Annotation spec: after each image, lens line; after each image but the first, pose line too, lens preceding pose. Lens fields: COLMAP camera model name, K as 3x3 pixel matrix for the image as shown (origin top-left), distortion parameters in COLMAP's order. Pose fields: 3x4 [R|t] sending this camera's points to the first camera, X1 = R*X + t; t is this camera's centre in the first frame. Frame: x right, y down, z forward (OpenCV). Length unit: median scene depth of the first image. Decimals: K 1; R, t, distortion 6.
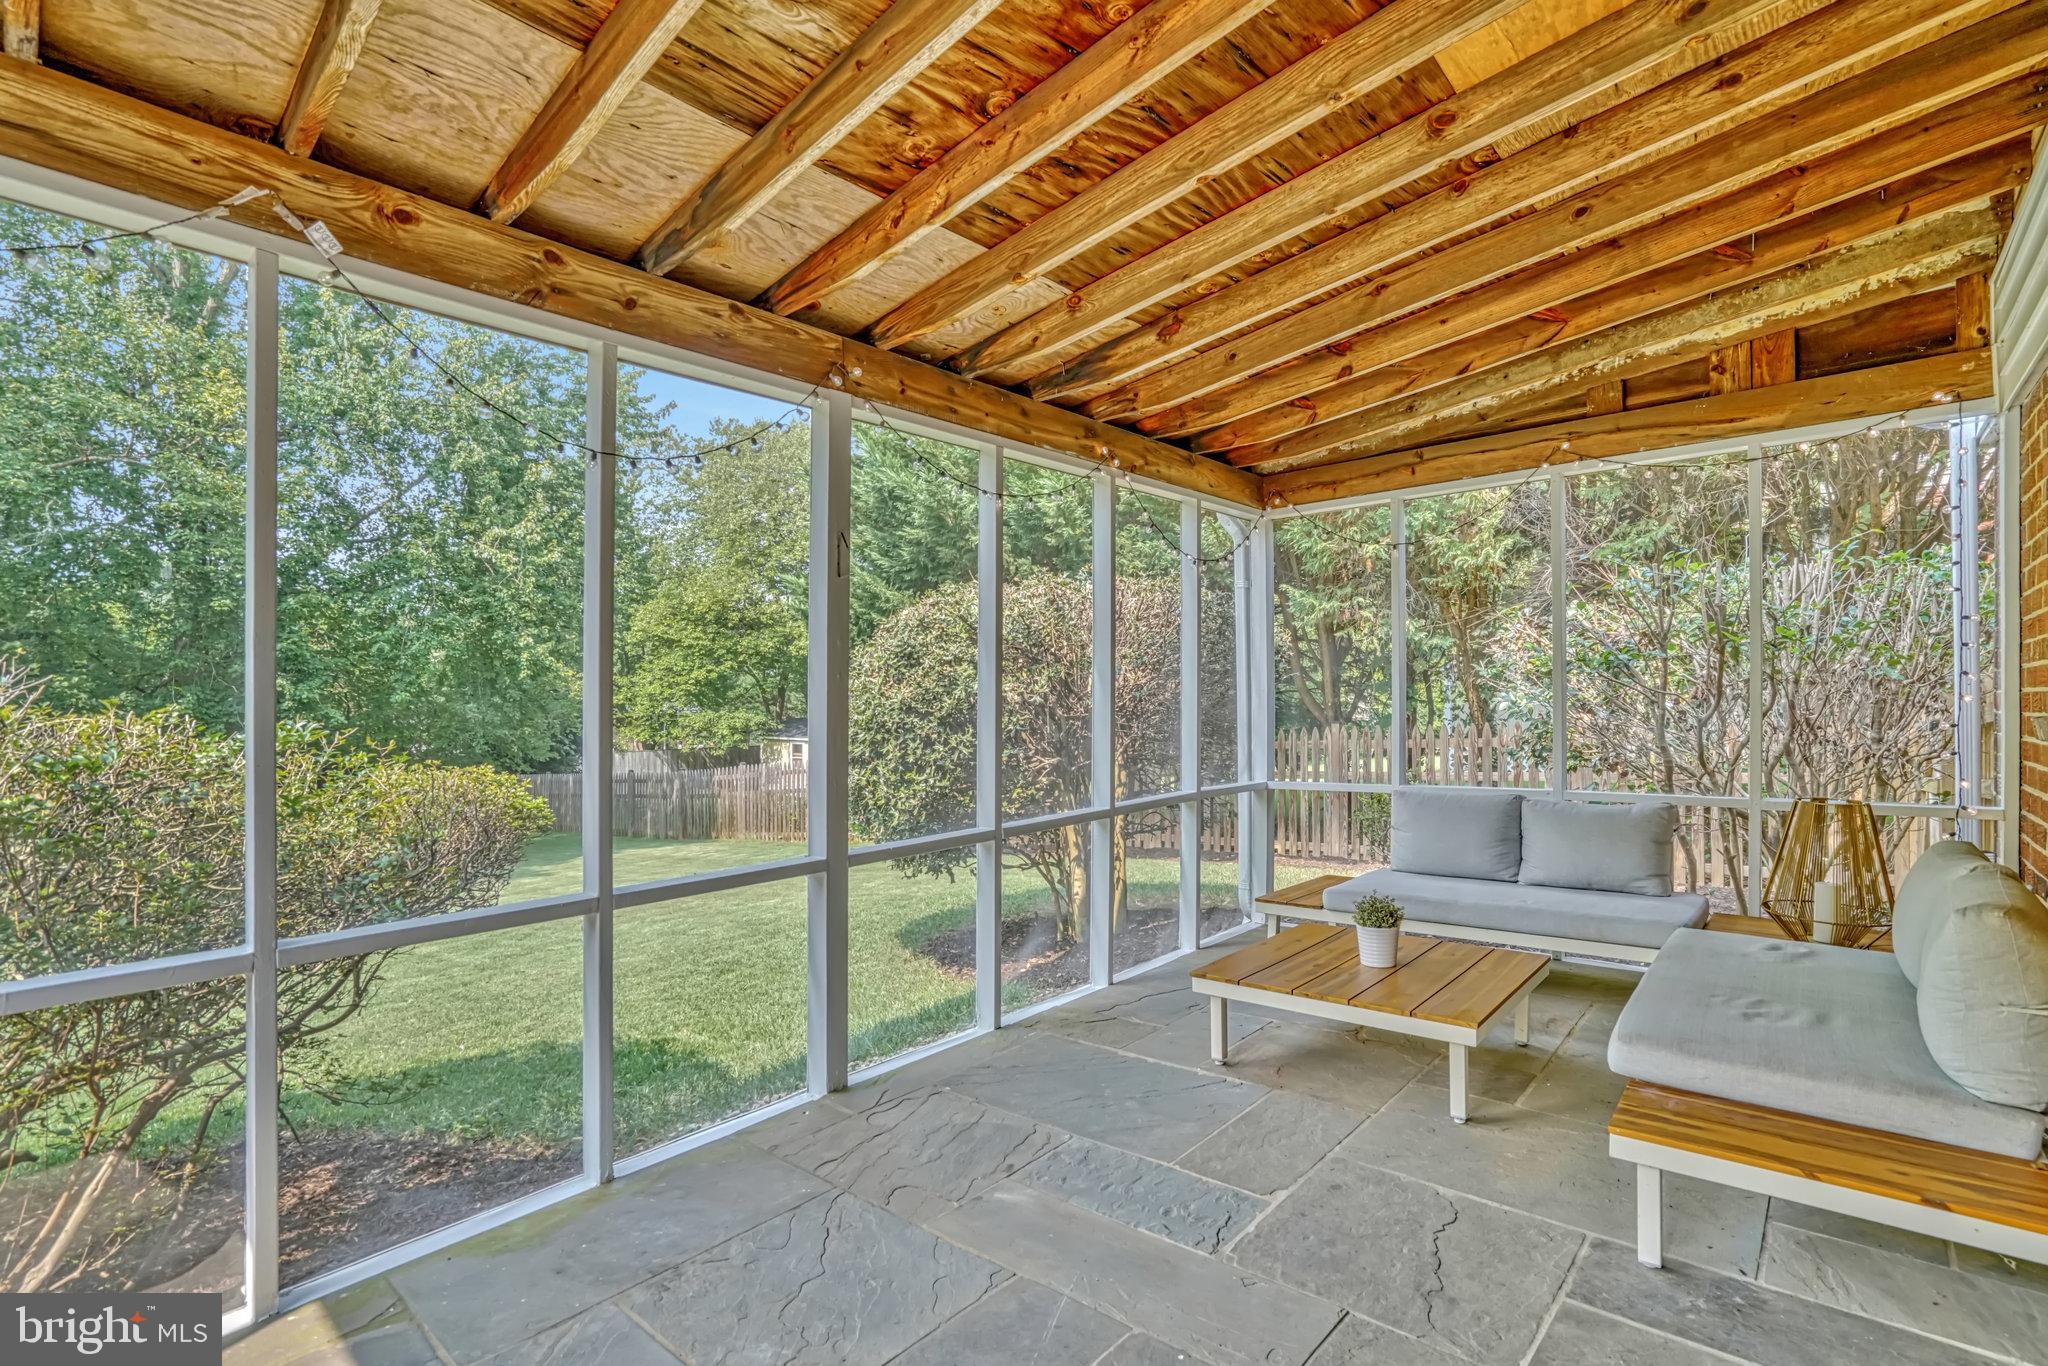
lens RADIAL K [[944.3, 0, 1023.8], [0, 944.3, 685.6], [0, 0, 1]] dist [-0.016795, -0.000177]
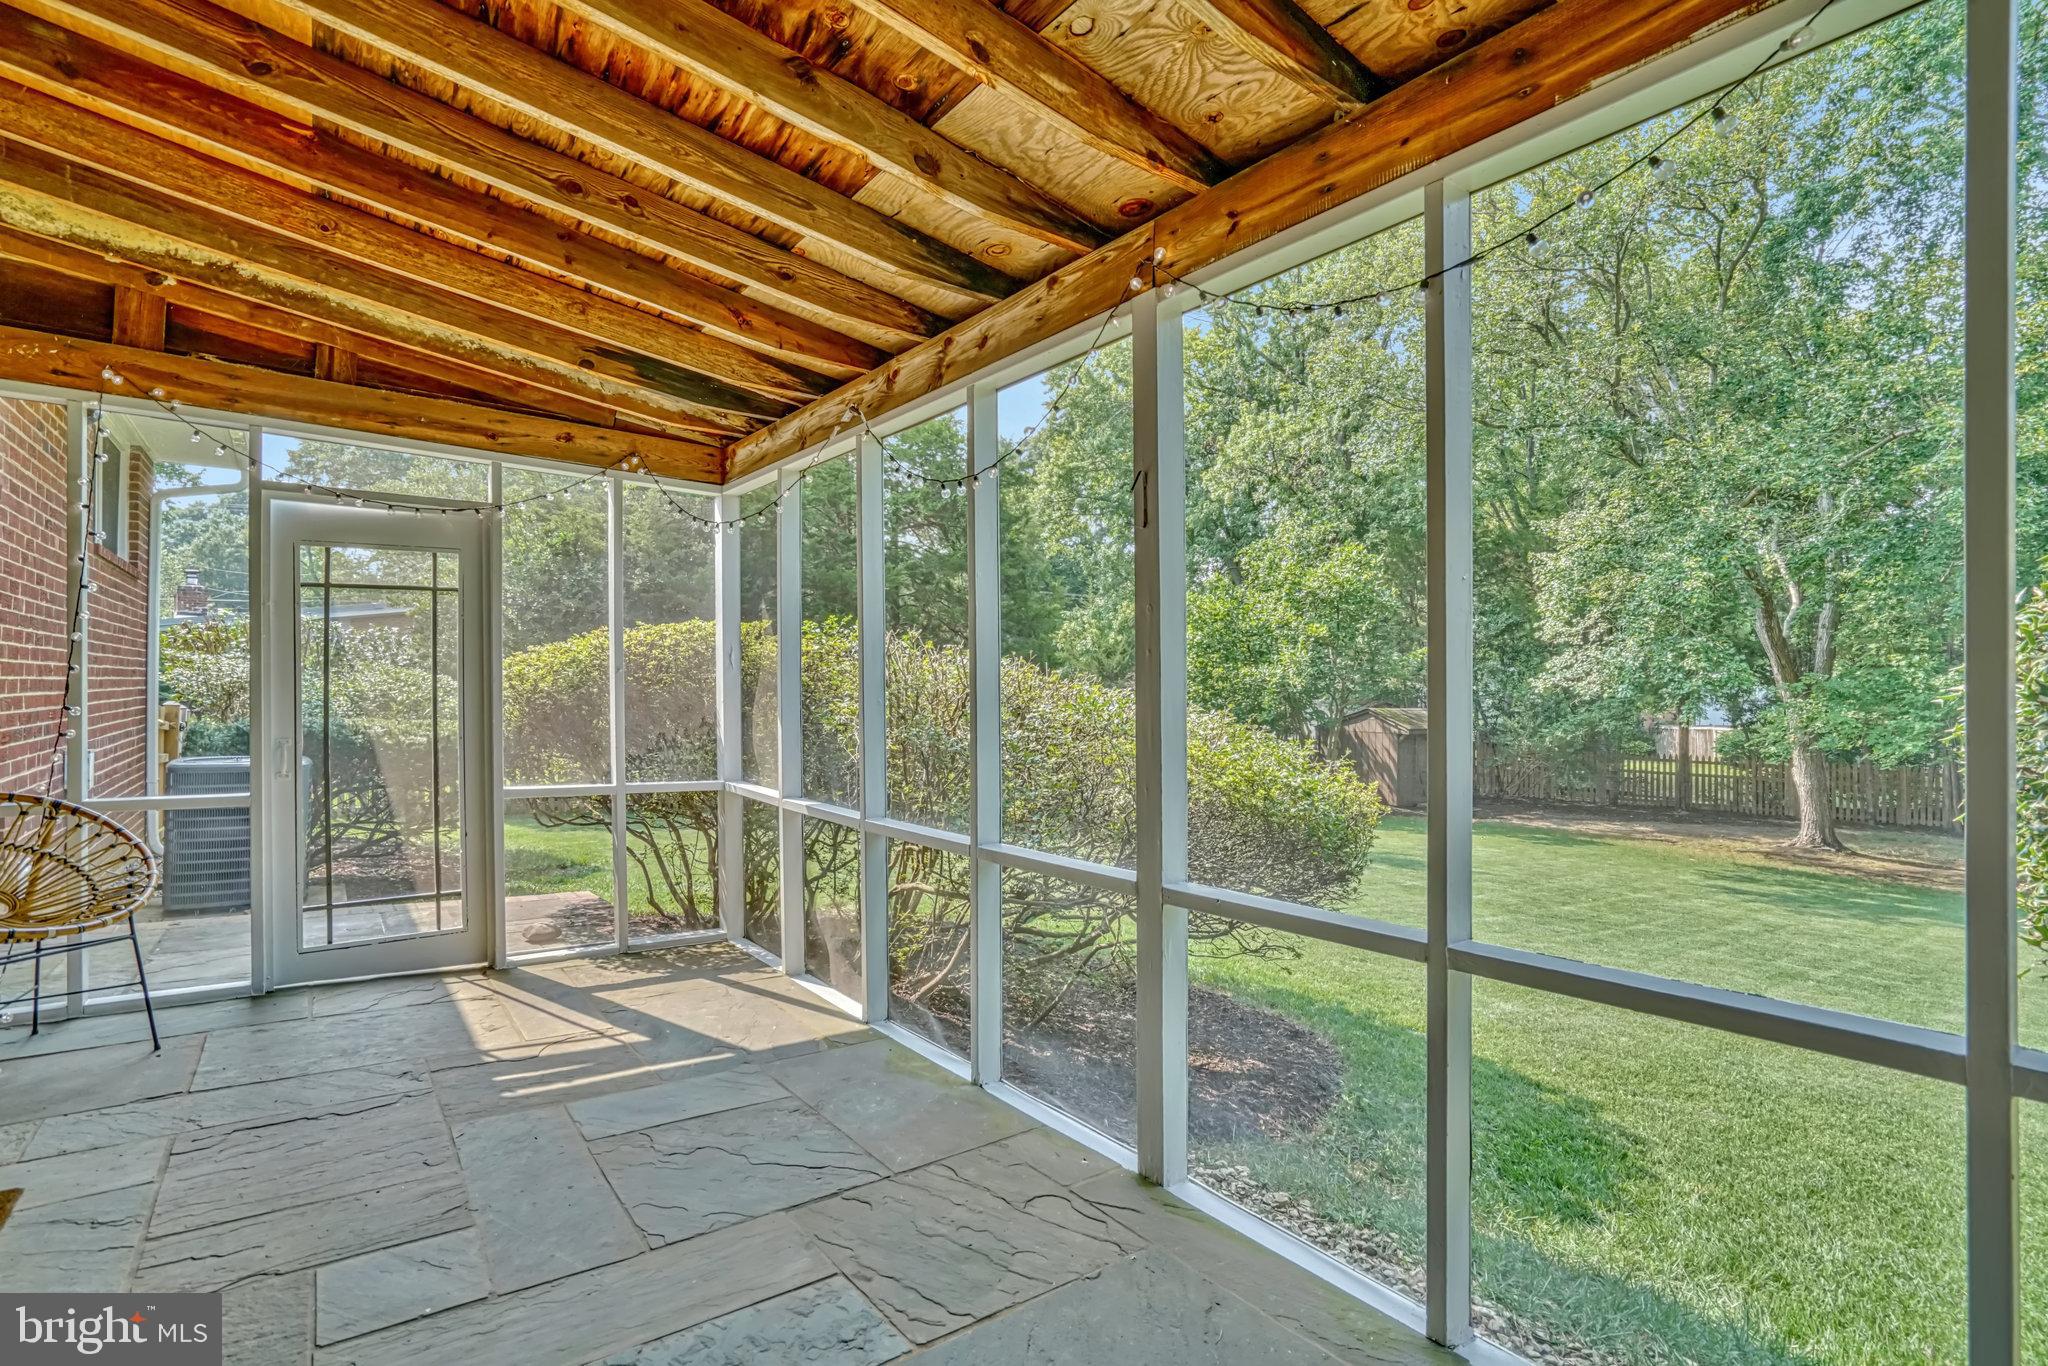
lens RADIAL K [[944.3, 0, 1022.7], [0, 944.3, 685.0], [0, 0, 1]] dist [-0.016795, -0.000177]
pose [[-0.179516, 0.007890, -0.983723, 0.667936], [0.007836, 0.999948, 0.006590, 0.008057], [0.983724, -0.006525, -0.179568, 1.163962]]
